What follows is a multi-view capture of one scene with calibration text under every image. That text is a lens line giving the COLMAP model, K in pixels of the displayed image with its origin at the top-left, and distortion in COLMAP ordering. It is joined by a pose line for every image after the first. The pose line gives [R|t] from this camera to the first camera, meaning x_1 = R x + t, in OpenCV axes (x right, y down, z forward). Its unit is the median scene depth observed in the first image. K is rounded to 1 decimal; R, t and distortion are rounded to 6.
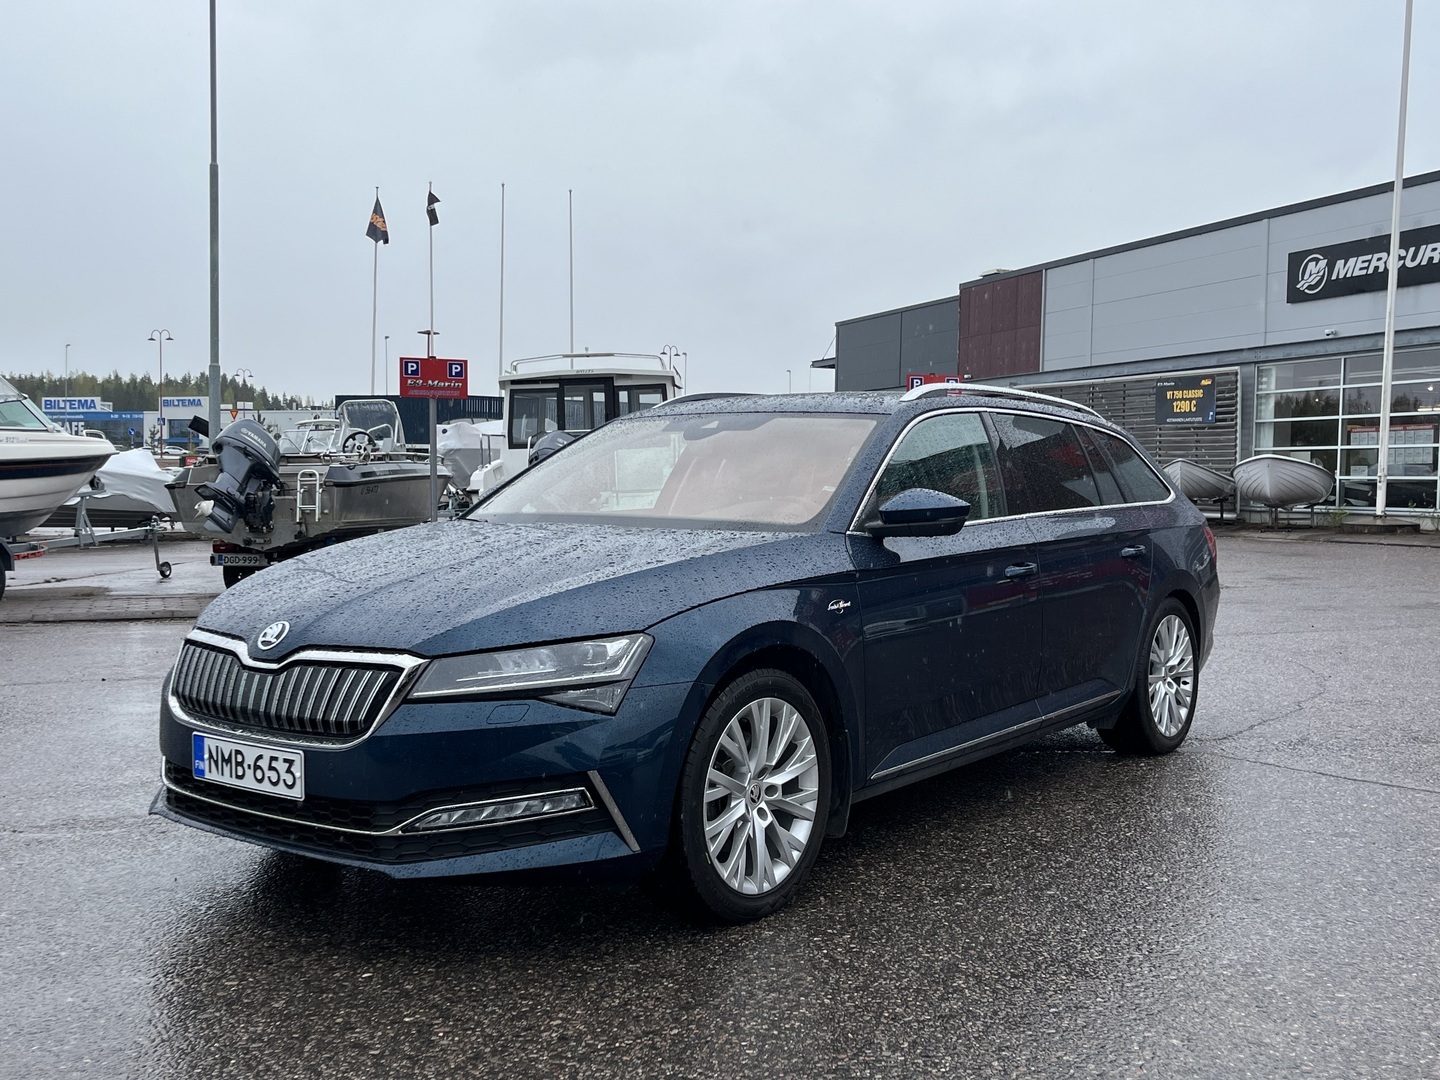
lens RADIAL K [[1460.6, 0, 728.4], [0, 1460.6, 539.5], [0, 0, 1]] dist [0.021937, 0.000000]
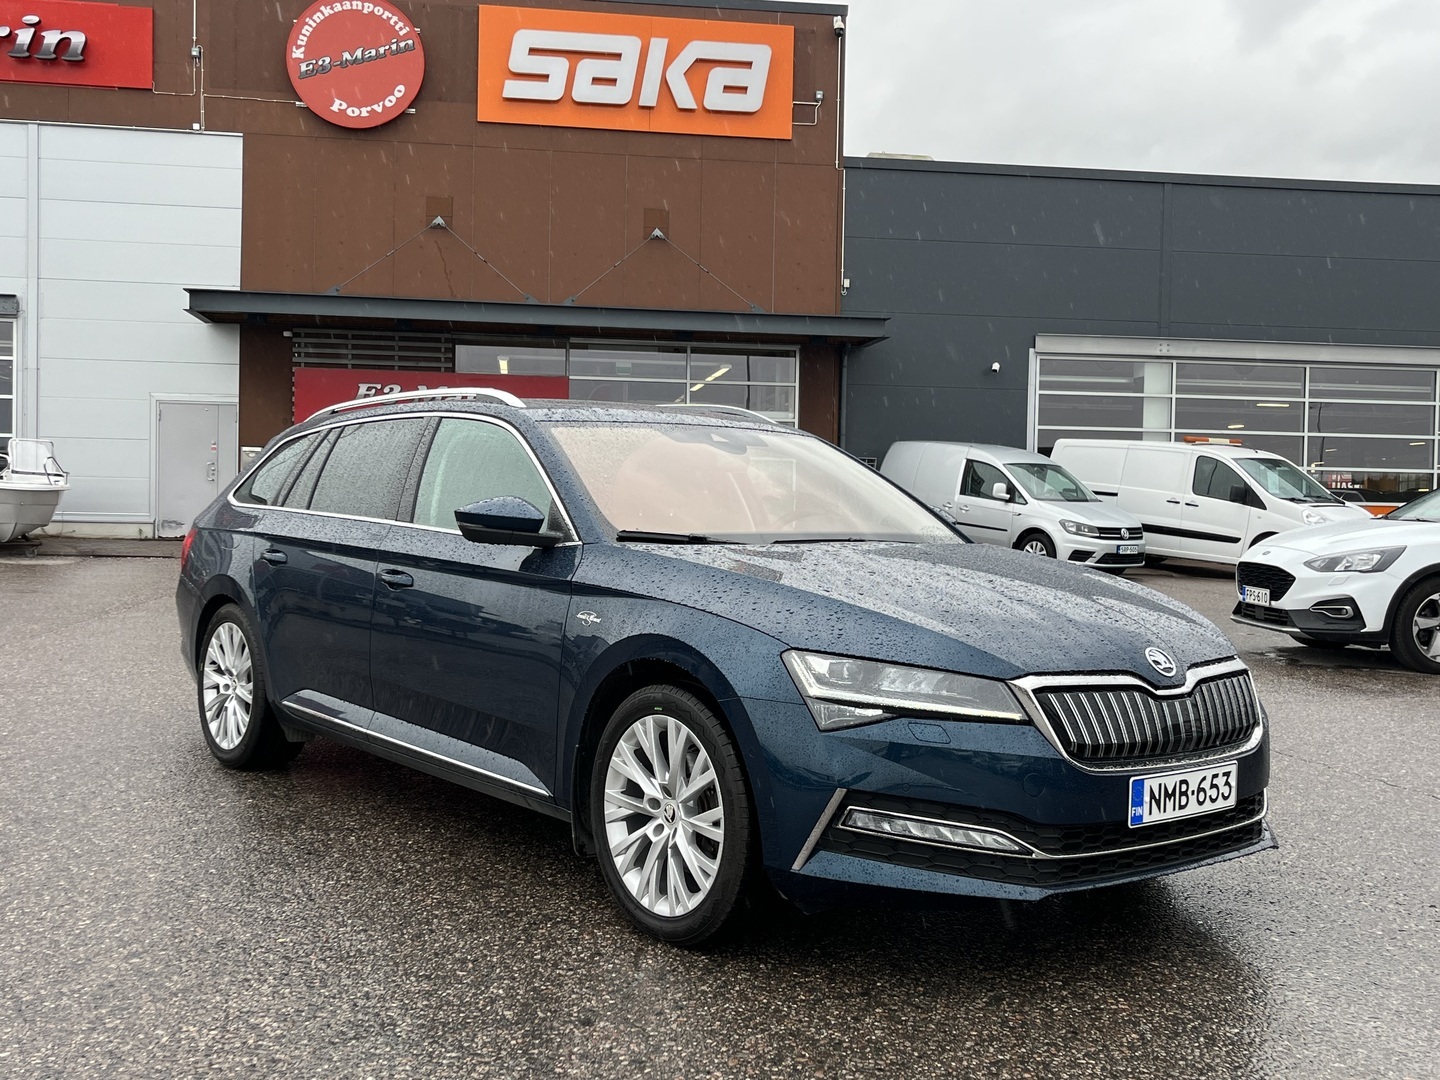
lens RADIAL K [[1519.0, 0, 719.1], [0, 1519.0, 545.5], [0, 0, 1]] dist [0.007611, 0.000000]
pose [[0.248538, -0.028098, 0.968215, -0.166383], [0.015610, 0.999566, 0.025001, -0.005274], [-0.968496, 0.008900, 0.248868, 0.124429]]
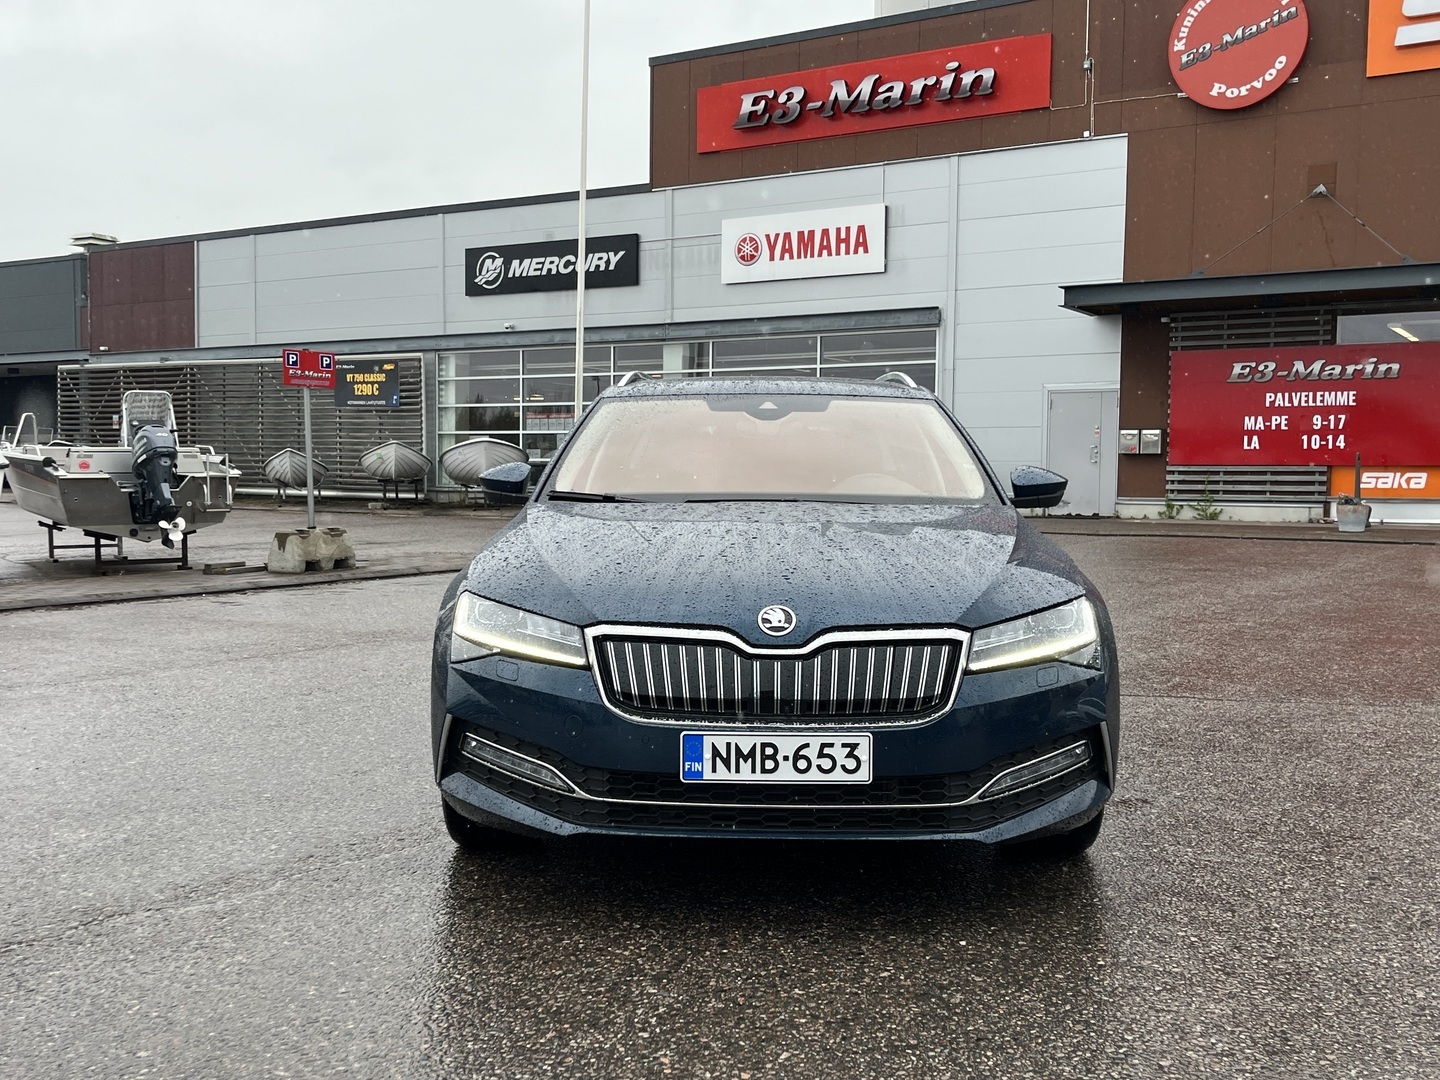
lens RADIAL K [[1460.6, 0, 731.0], [0, 1460.6, 537.8], [0, 0, 1]] dist [0.021937, 0.000000]
pose [[0.812986, -0.028327, 0.581594, -0.106833], [0.021790, 0.999596, 0.018227, -0.000734], [-0.581875, -0.002145, 0.813275, 0.029353]]
